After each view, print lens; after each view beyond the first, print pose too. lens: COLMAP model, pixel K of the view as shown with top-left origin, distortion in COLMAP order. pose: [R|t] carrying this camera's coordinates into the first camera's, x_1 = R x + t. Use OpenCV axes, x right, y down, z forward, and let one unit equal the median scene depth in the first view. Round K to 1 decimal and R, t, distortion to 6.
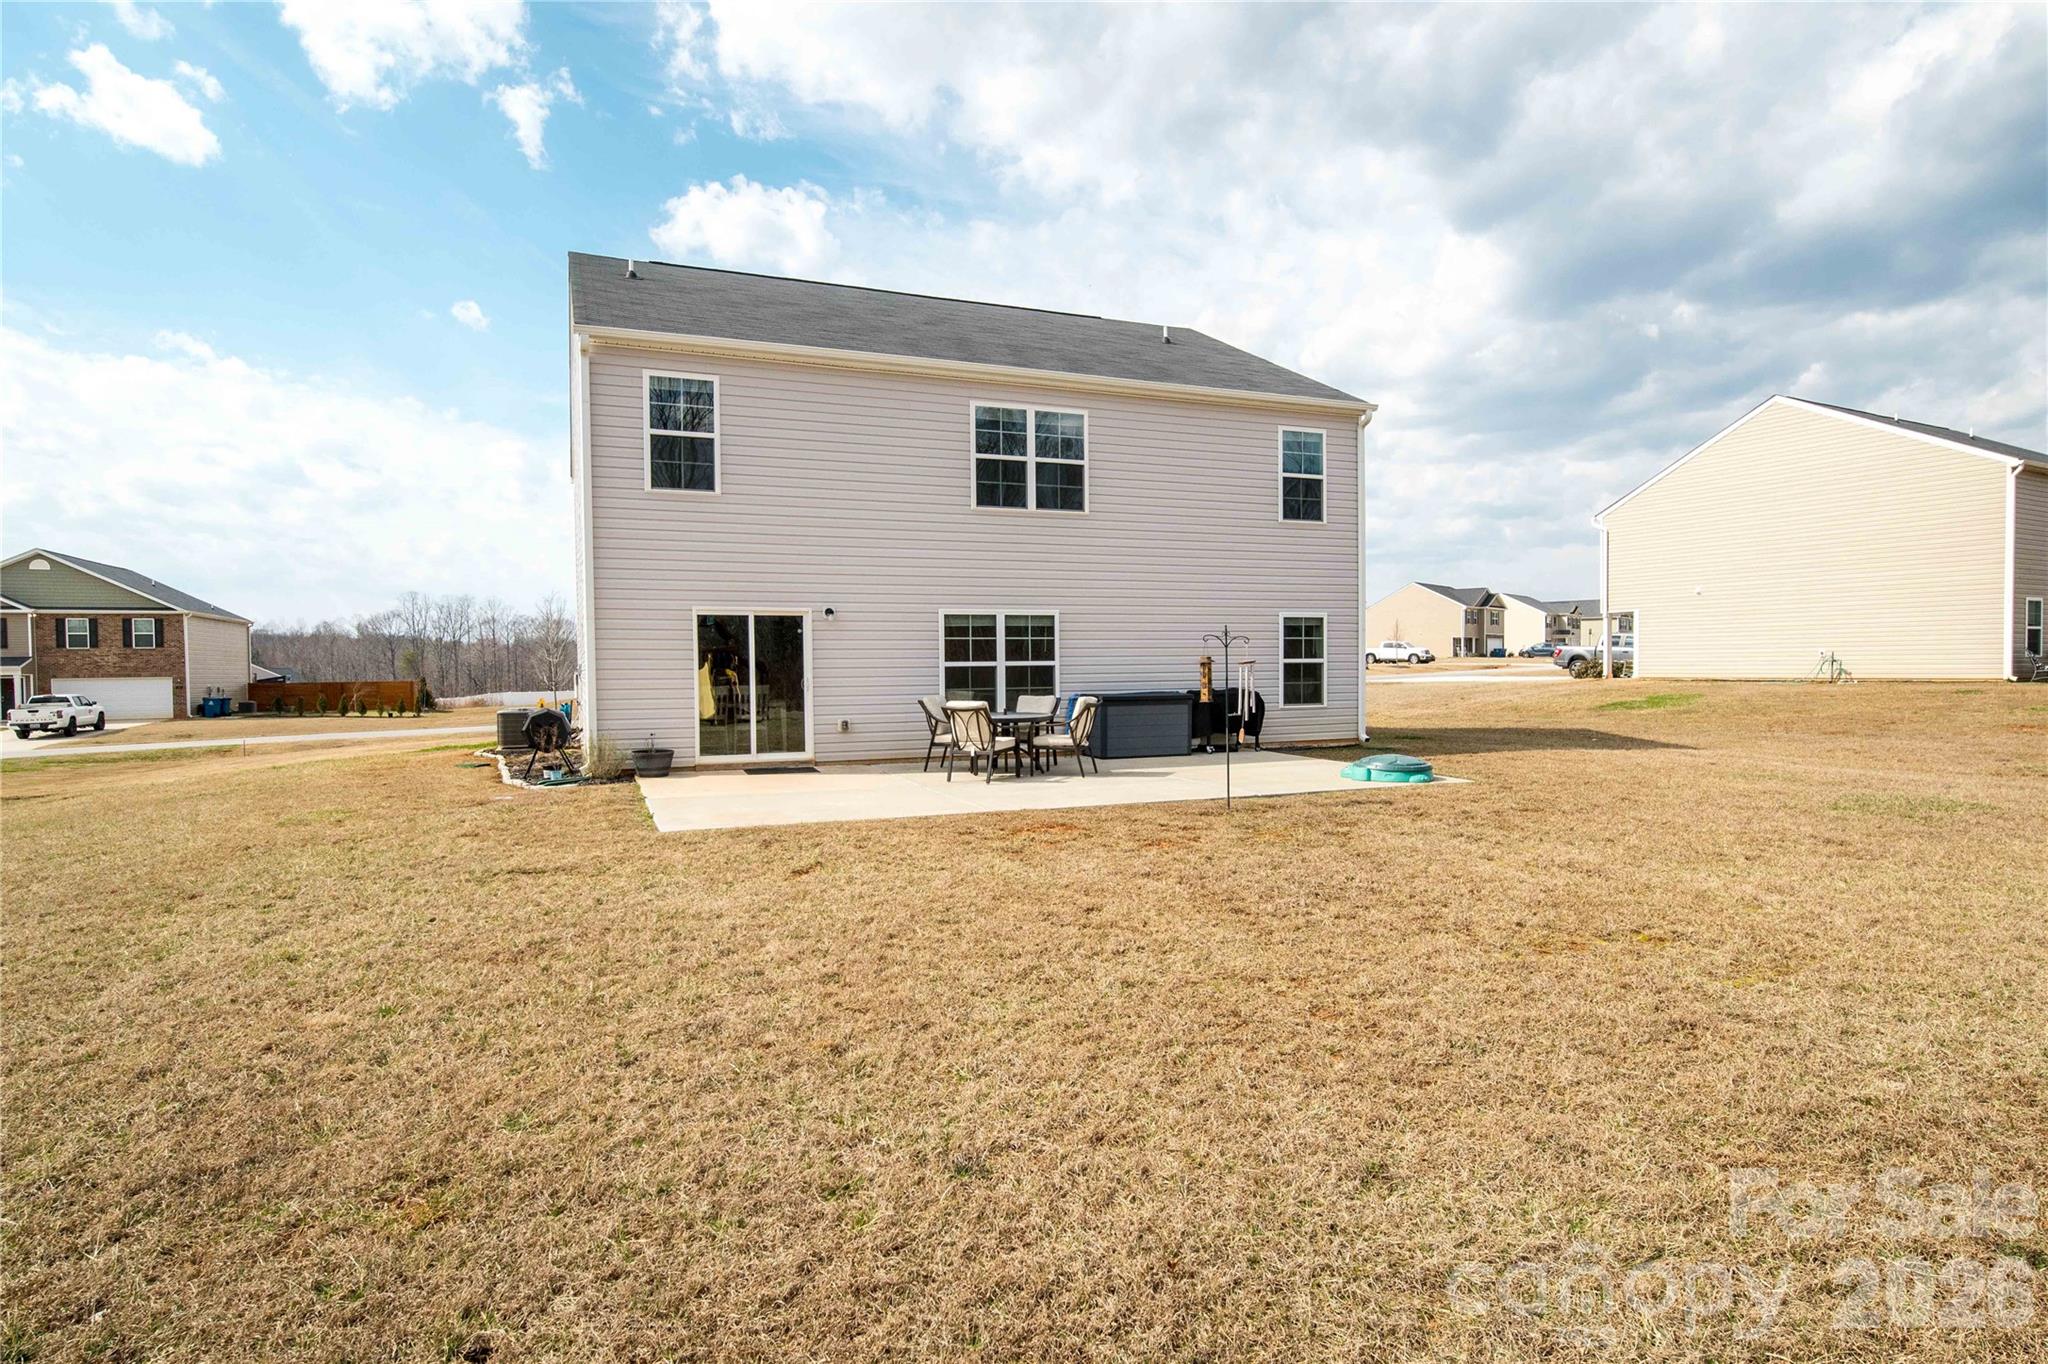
lens RADIAL K [[1112.0, 0, 1023.2], [0, 1112.0, 687.6], [0, 0, 1]] dist [0.005069, 0.002065]
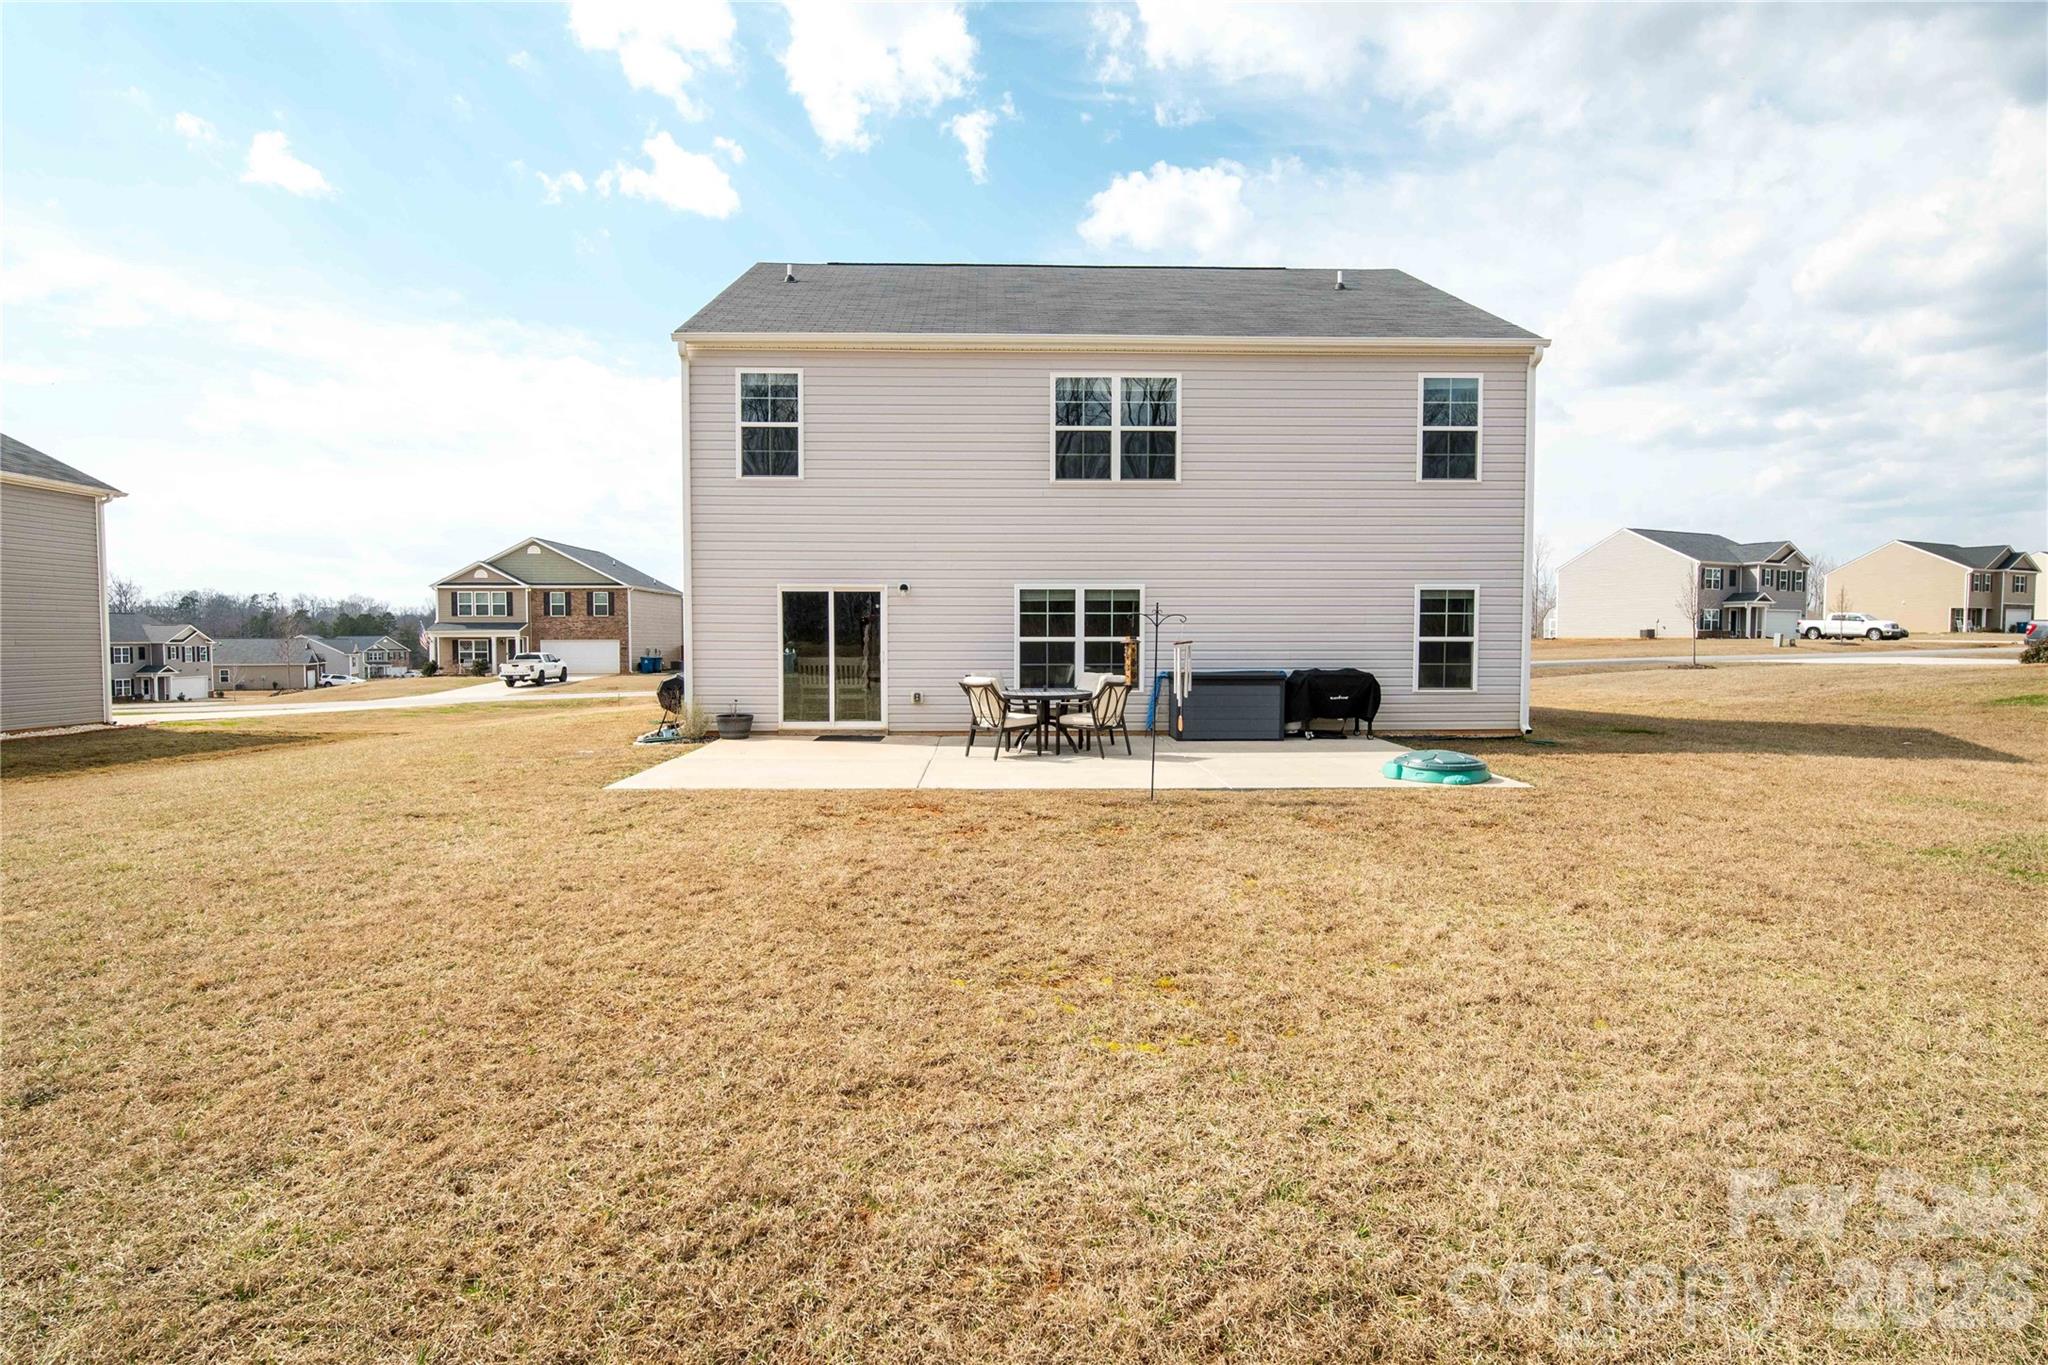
lens RADIAL K [[1089.8, 0, 1026.5], [0, 1089.8, 649.5], [0, 0, 1]] dist [0.033875, -0.021008]
pose [[0.935177, 0.014706, -0.353875, 0.273819], [-0.016794, 0.999855, -0.002830, -0.008593], [0.353782, 0.008590, 0.935289, 0.081584]]
